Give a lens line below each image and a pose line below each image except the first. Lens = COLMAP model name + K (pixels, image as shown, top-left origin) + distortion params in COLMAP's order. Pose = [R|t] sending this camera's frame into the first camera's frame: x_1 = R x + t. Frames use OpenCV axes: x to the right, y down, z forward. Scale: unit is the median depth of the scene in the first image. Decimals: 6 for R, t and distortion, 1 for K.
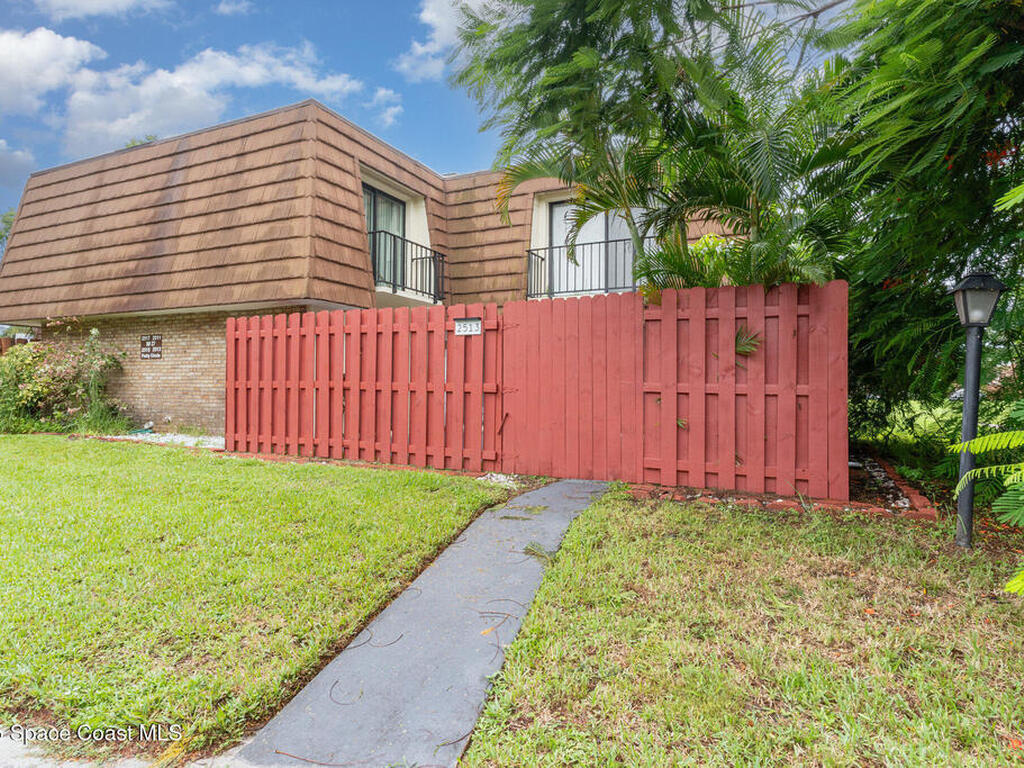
lens RADIAL K [[590.0, 0, 534.3], [0, 590.0, 383.9], [0, 0, 1]] dist [0.004907, 0.001202]
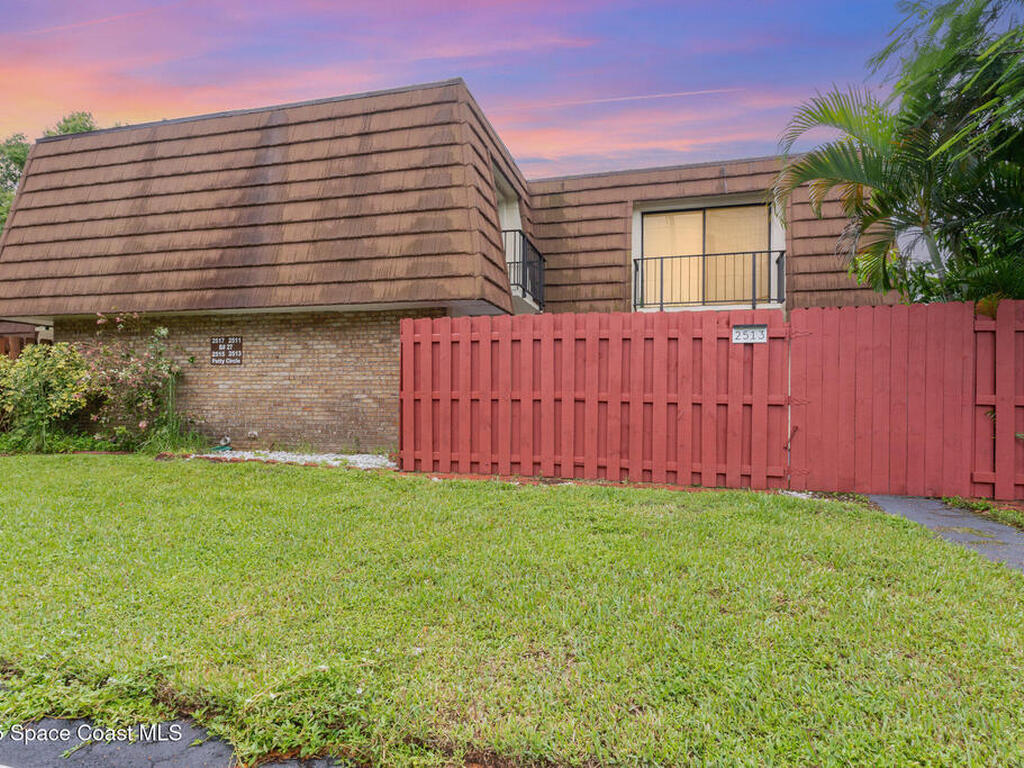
lens RADIAL K [[561.6, 0, 525.0], [0, 561.6, 404.7], [0, 0, 1]] dist [0.003326, 0.000535]
pose [[0.983452, 0.000696, 0.181167, -0.389553], [-0.003805, 0.999851, 0.016812, 0.000730], [-0.181129, -0.017223, 0.983309, 0.118186]]
